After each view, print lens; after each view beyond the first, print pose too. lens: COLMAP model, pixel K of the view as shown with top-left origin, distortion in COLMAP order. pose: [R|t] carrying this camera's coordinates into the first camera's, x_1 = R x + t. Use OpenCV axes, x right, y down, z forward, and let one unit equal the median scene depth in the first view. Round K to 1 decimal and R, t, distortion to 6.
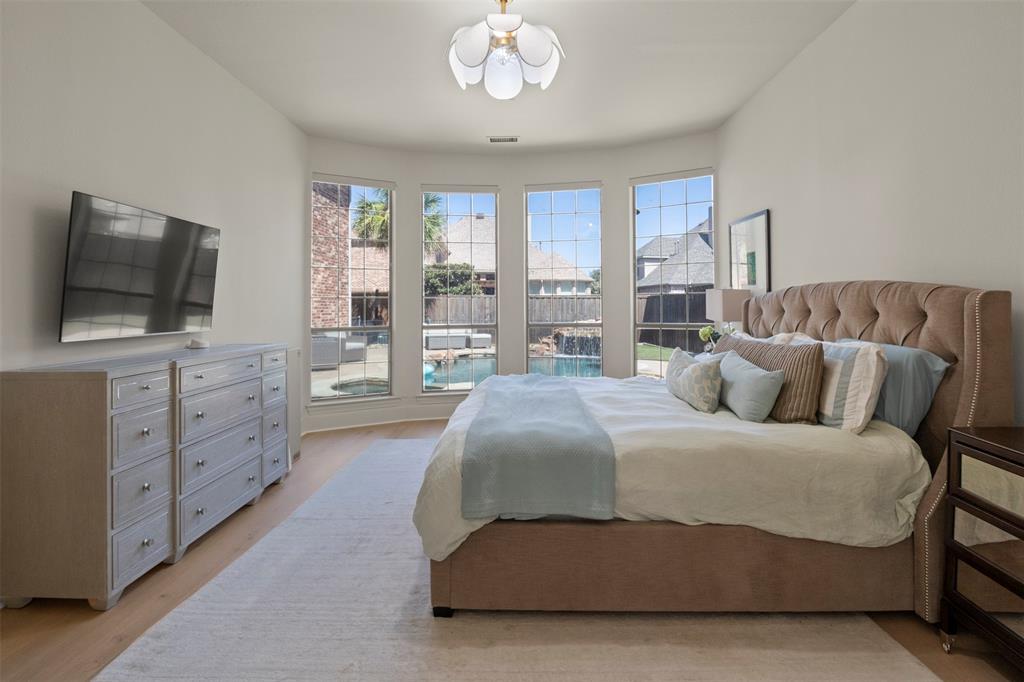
lens RADIAL K [[532.0, 0, 493.2], [0, 532.0, 304.6], [0, 0, 1]] dist [-0.013725, -0.003146]
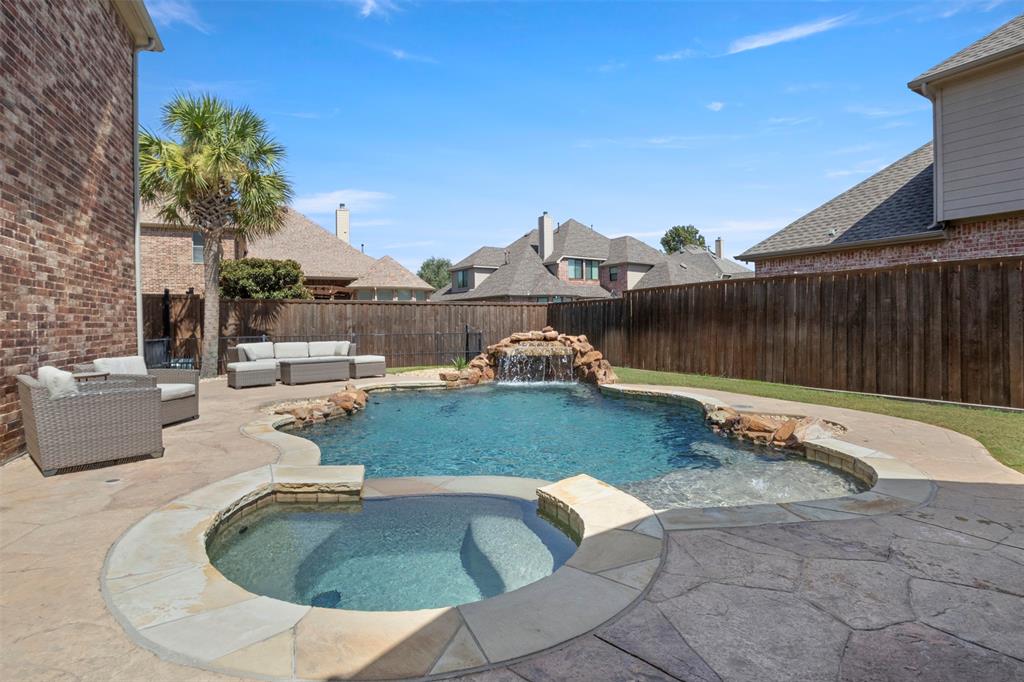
lens RADIAL K [[532.0, 0, 502.6], [0, 532.0, 333.4], [0, 0, 1]] dist [-0.013725, -0.003146]
pose [[0.912121, -0.016765, 0.409578, -1.044767], [0.007265, 0.999668, 0.024740, 0.096246], [-0.409857, -0.019591, 0.911939, 2.531530]]
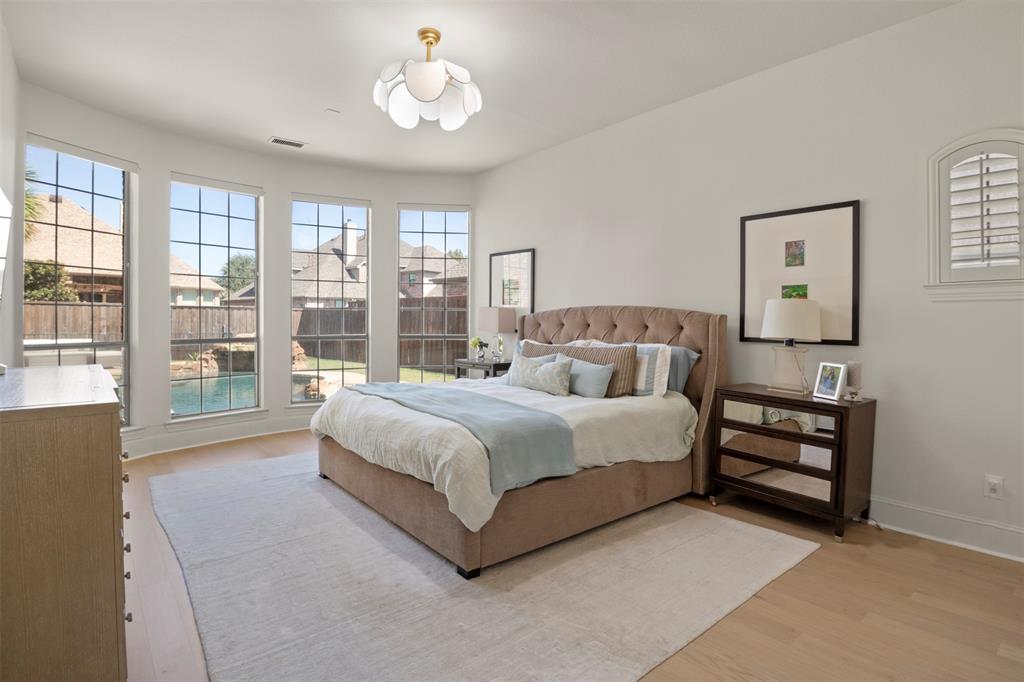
lens RADIAL K [[532.0, 0, 504.3], [0, 532.0, 336.0], [0, 0, 1]] dist [-0.013725, -0.003146]
pose [[0.753846, -0.010327, 0.656970, -0.710321], [-0.012989, 0.999447, 0.030614, 0.001197], [-0.656923, -0.031611, 0.753295, 0.051718]]
